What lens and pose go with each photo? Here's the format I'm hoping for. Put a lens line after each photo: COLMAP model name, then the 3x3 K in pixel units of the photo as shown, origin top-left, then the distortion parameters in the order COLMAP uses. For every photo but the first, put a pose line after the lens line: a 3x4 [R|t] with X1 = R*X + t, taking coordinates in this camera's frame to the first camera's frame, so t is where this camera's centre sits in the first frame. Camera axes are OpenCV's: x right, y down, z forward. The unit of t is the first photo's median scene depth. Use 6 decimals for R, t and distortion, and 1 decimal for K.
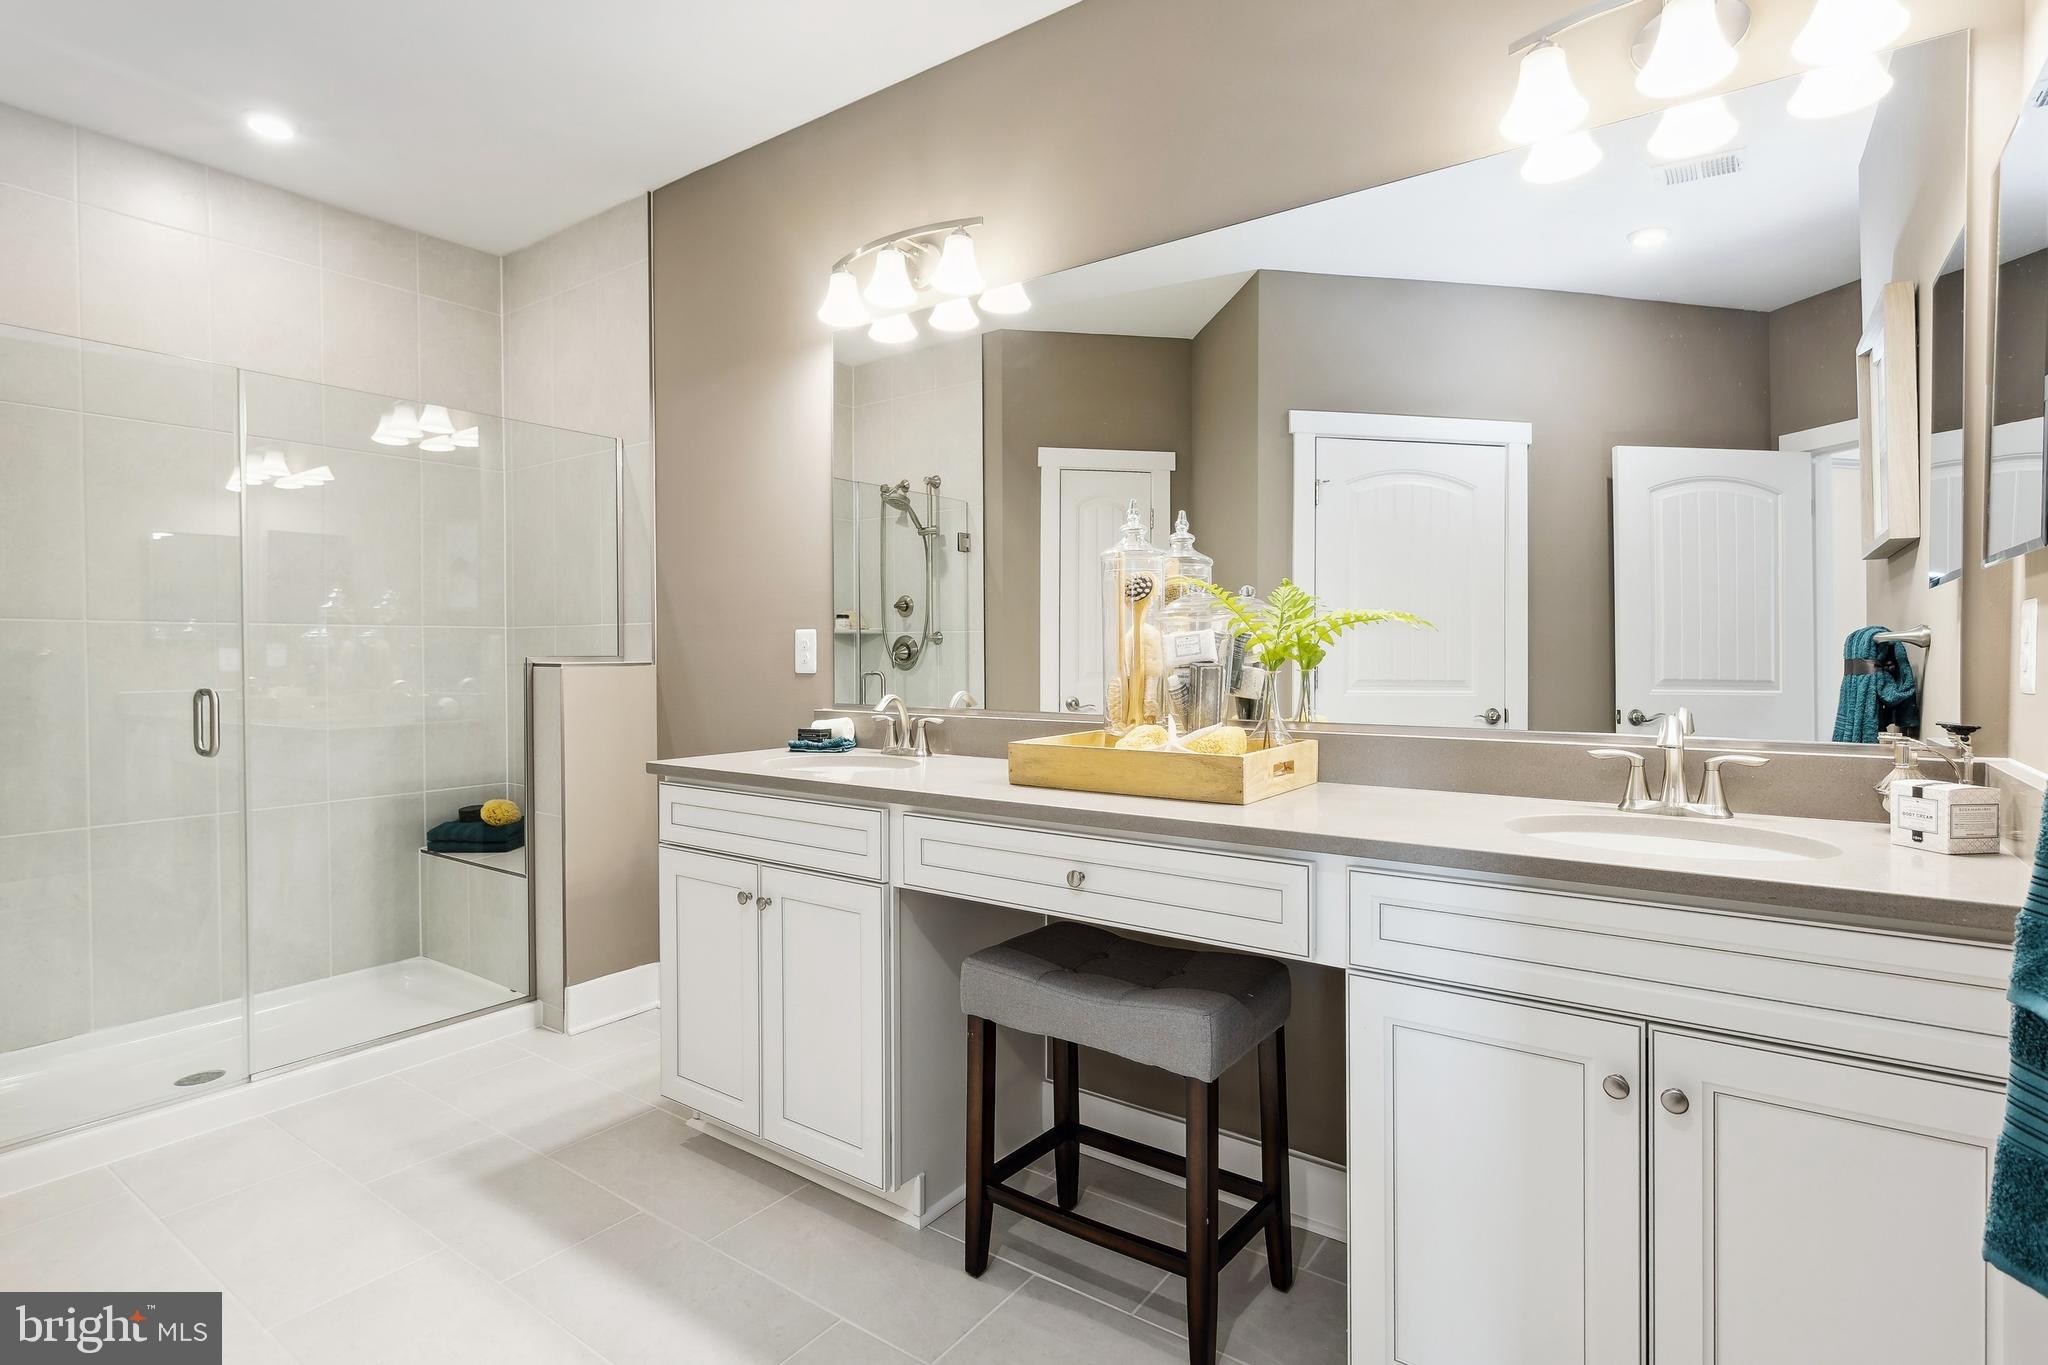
lens RADIAL K [[1011.4, 0, 1026.3], [0, 1011.4, 648.0], [0, 0, 1]] dist [-0.000110, -0.000049]
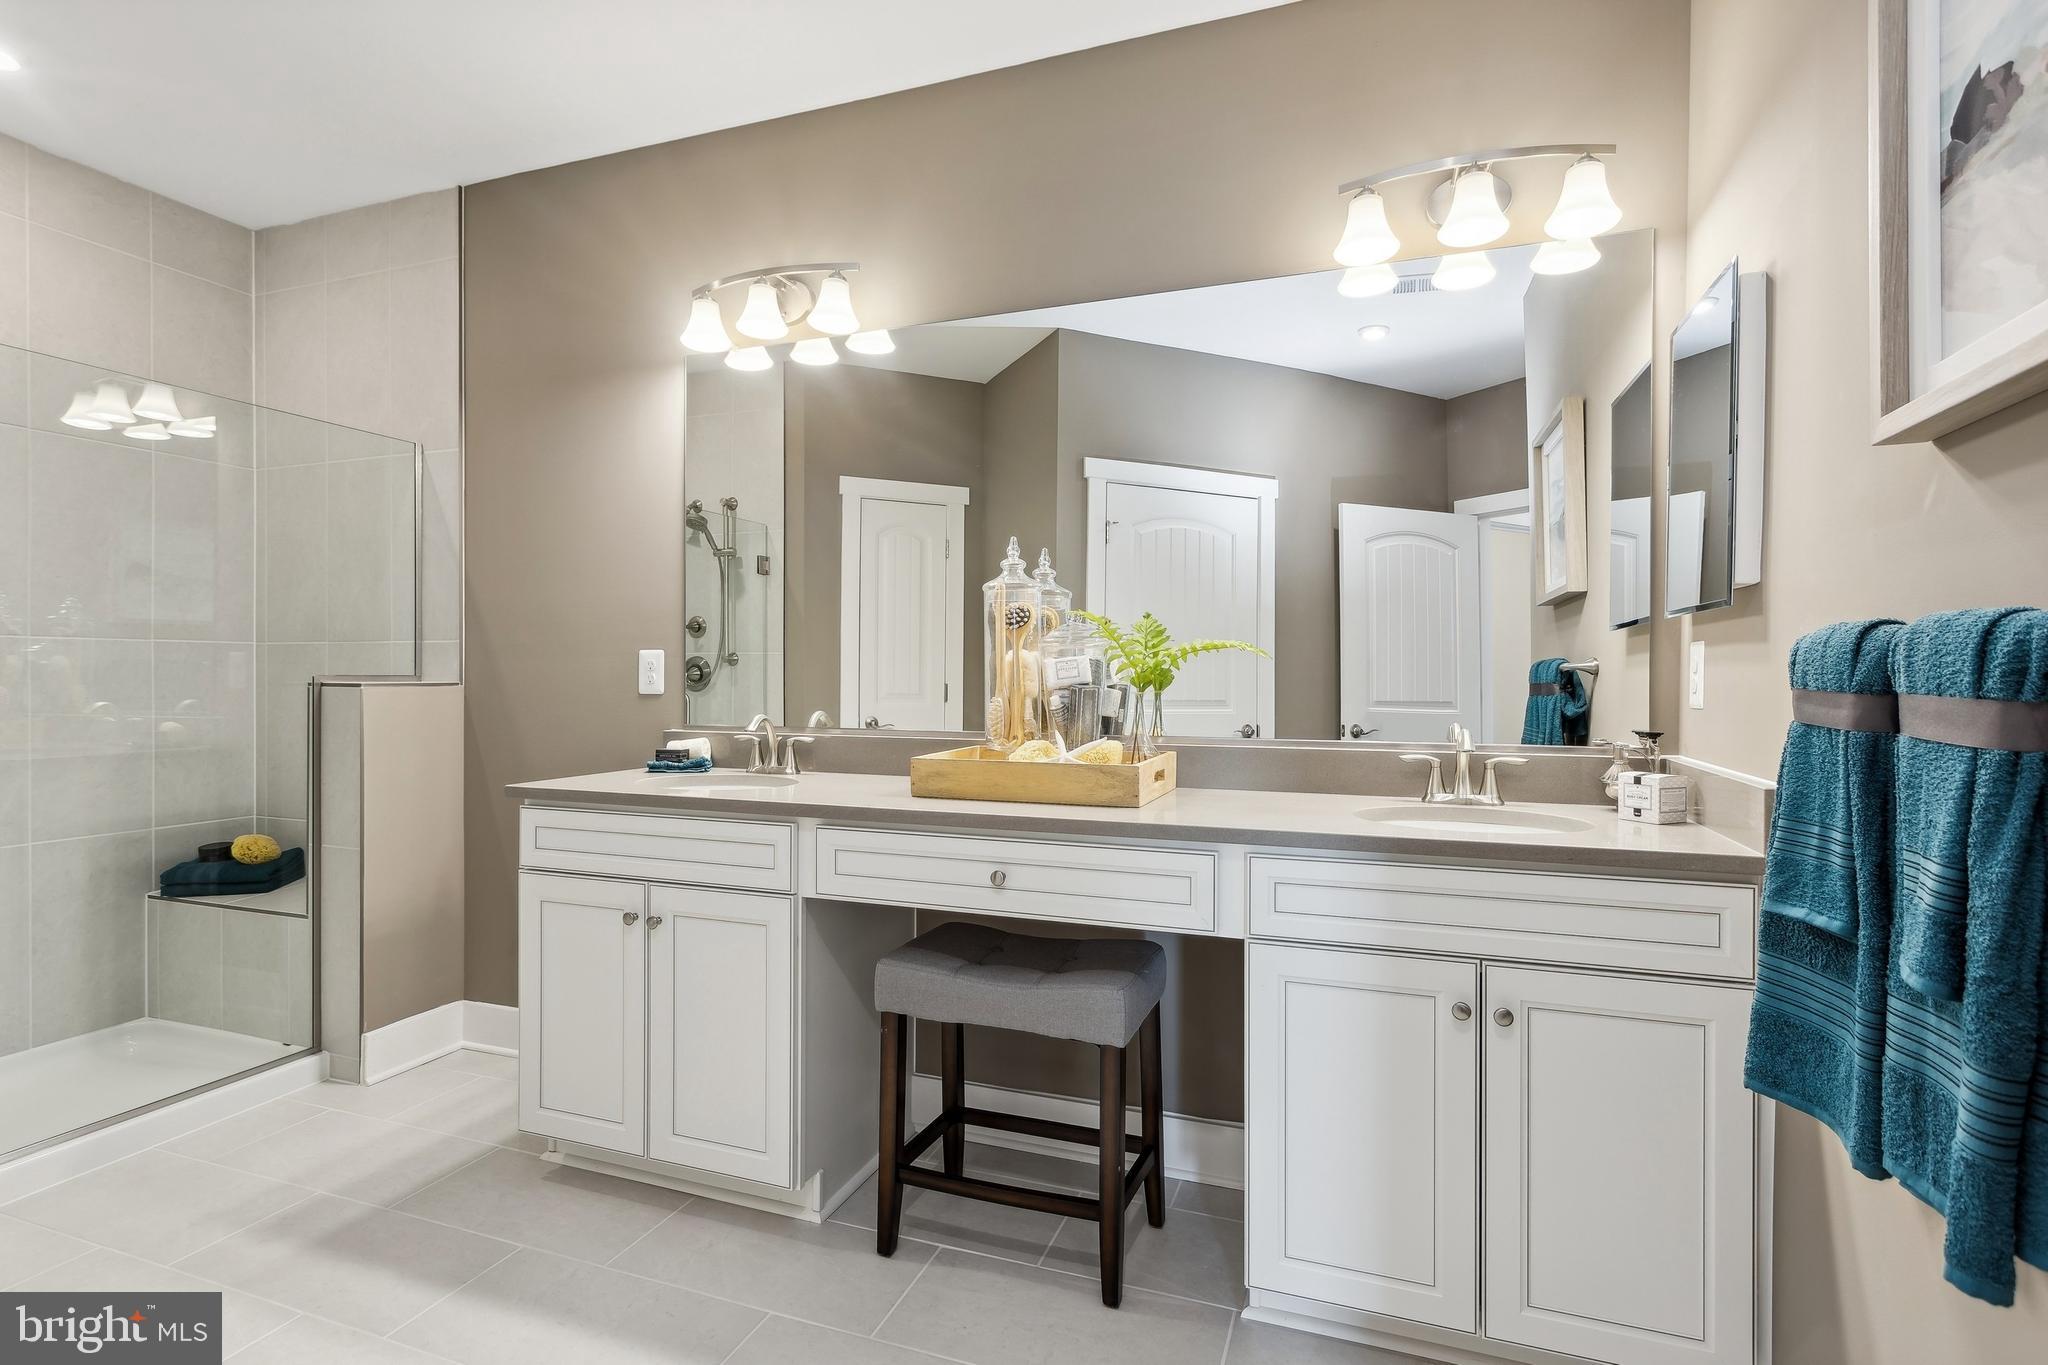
lens RADIAL K [[985.1, 0, 1025.5], [0, 985.1, 659.2], [0, 0, 1]] dist [-0.000406, 0.000828]
pose [[0.964875, 0.009668, 0.262530, -0.159660], [-0.006915, 0.999911, -0.011409, -0.000906], [-0.262617, 0.009193, 0.964856, -0.044588]]
